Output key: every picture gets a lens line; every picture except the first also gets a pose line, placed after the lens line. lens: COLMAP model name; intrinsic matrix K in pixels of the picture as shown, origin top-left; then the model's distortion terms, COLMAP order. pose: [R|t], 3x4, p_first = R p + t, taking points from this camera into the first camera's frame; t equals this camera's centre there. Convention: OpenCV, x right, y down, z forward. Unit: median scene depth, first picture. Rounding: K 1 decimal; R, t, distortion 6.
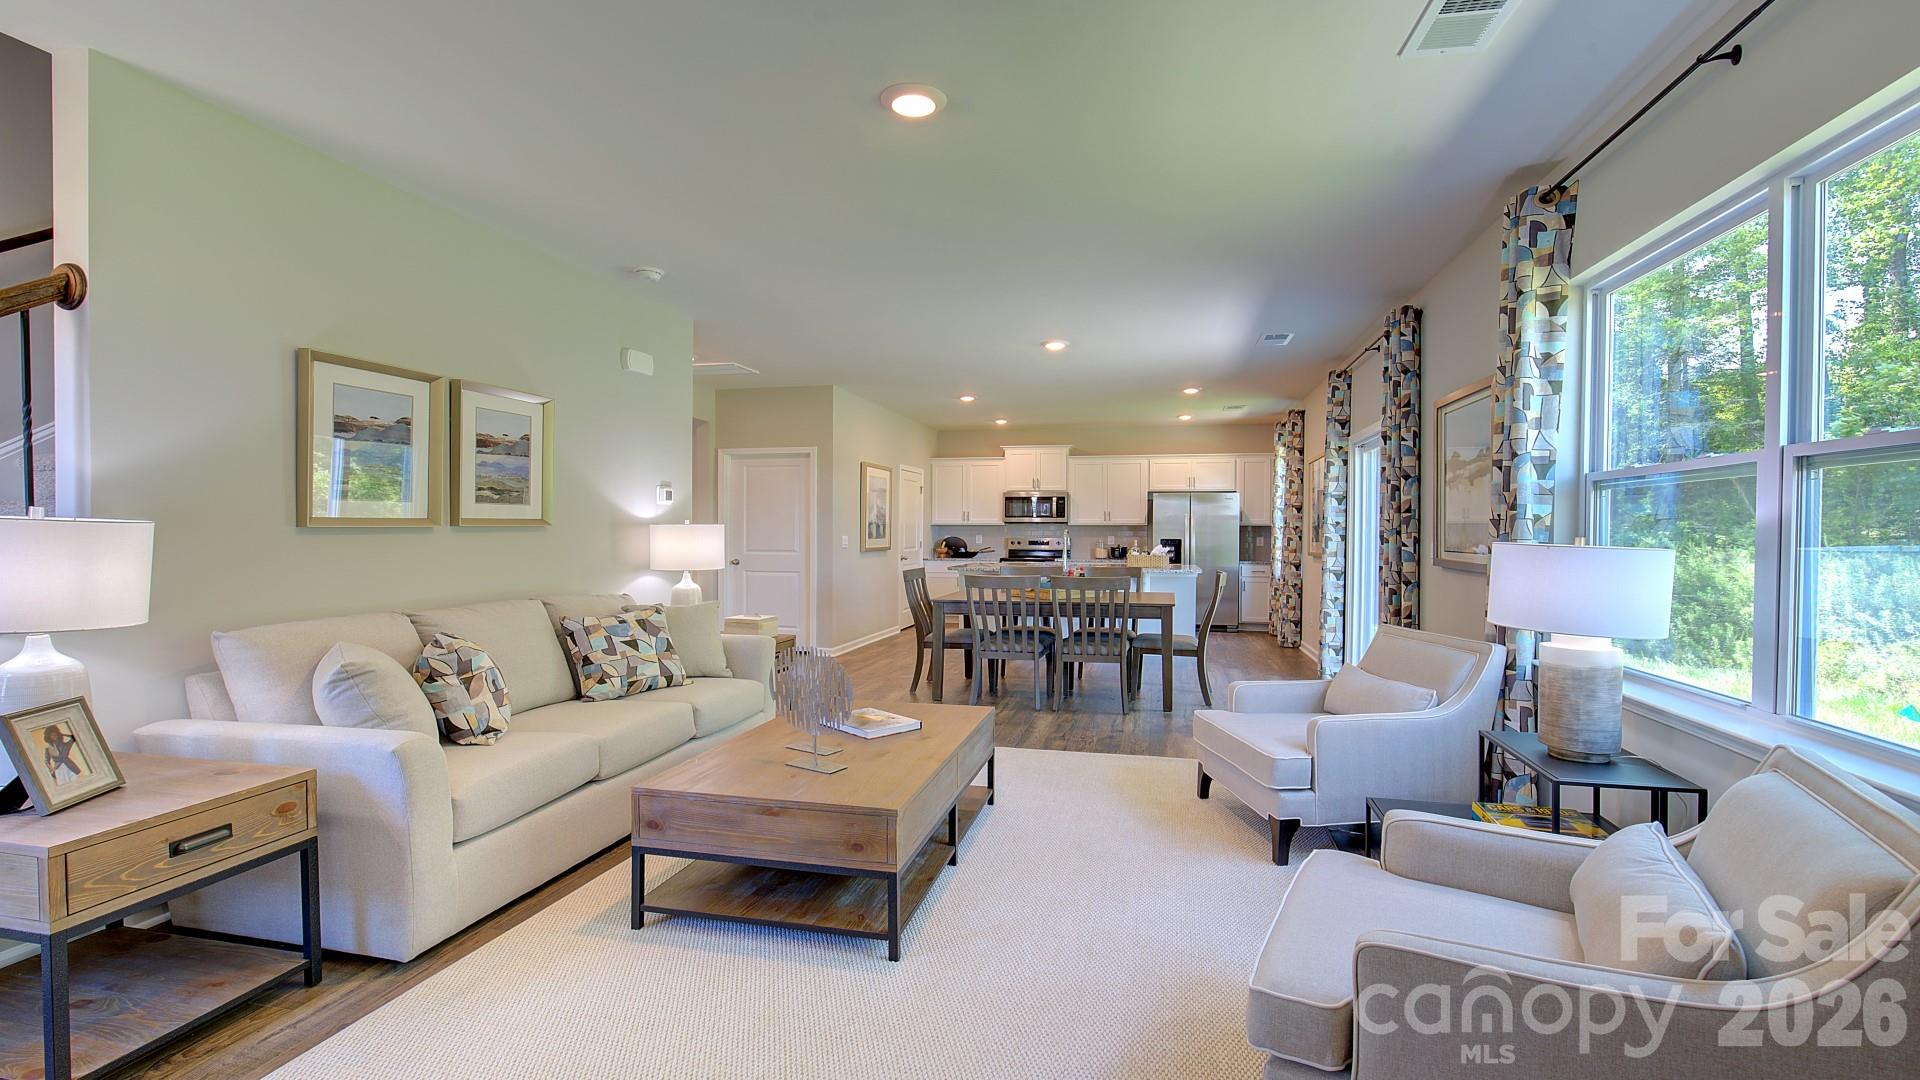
lens RADIAL K [[861.9, 0, 962.6], [0, 861.9, 543.2], [0, 0, 1]] dist [-0.003483, 0.000189]
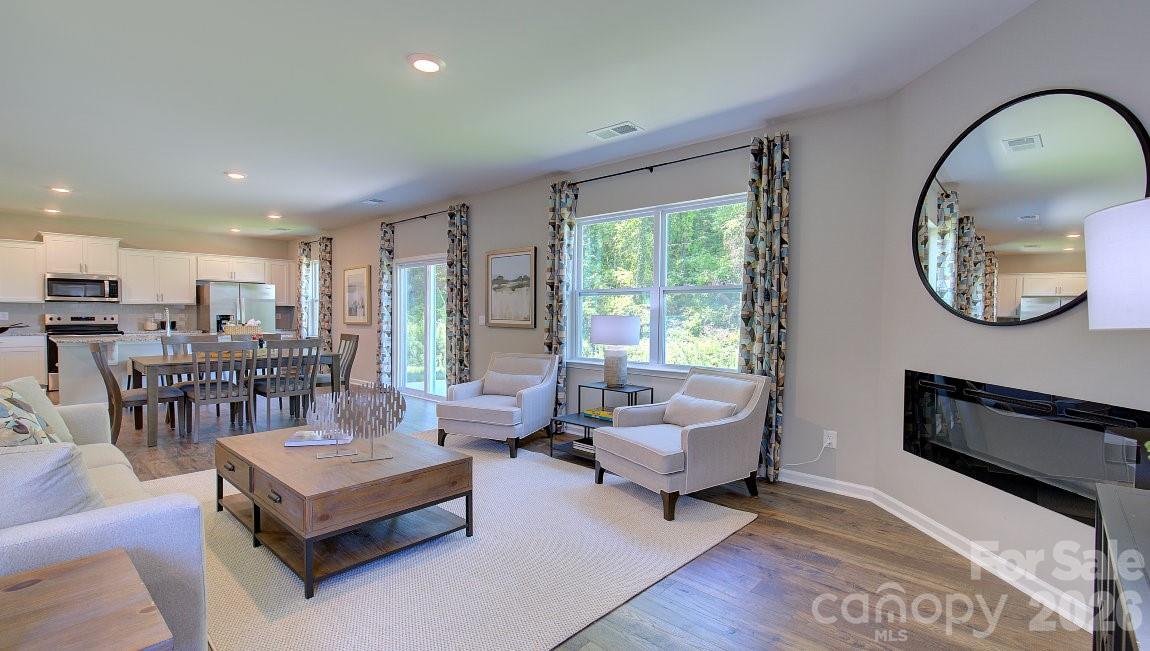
lens RADIAL K [[515.1, 0, 607.3], [0, 515.1, 335.4], [0, 0, 1]] dist [-0.002691, 0.000010]
pose [[0.459521, -0.039870, 0.887271, -0.330079], [0.007411, 0.999129, 0.041058, -0.001429], [-0.888136, -0.012292, 0.459417, 0.074836]]
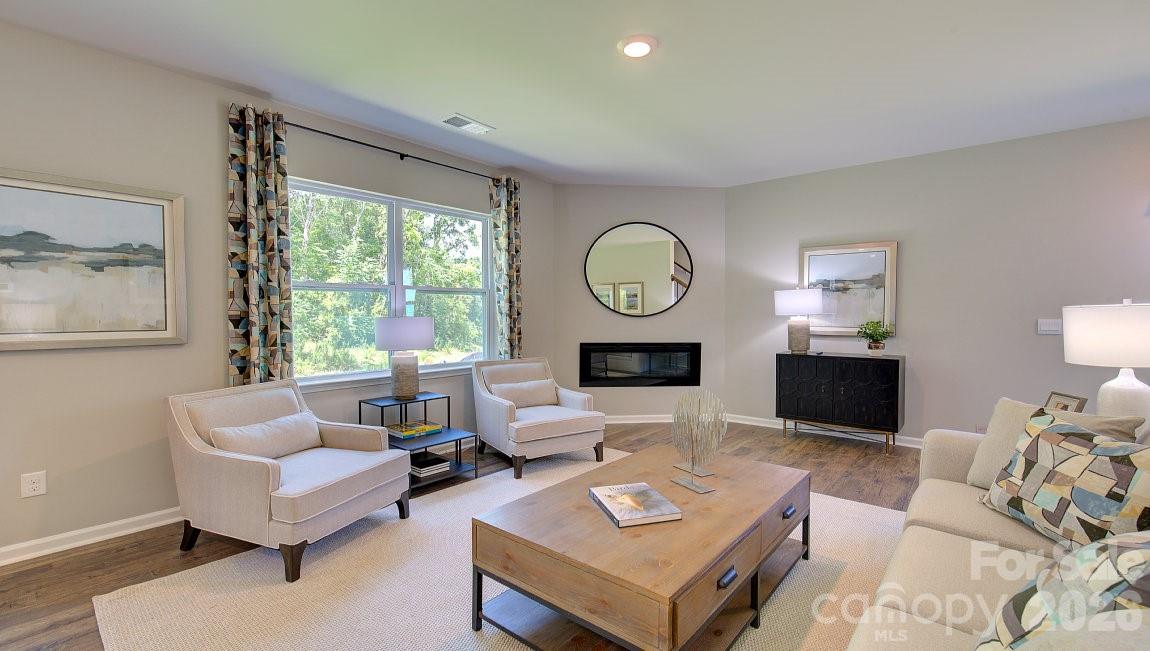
lens RADIAL K [[515.1, 0, 576.6], [0, 515.1, 317.6], [0, 0, 1]] dist [-0.002691, 0.000010]
pose [[-0.903018, -0.007647, 0.429534, -0.154907], [0.005447, 0.999557, 0.029247, -0.014221], [-0.429568, 0.028750, -0.902577, 0.799745]]
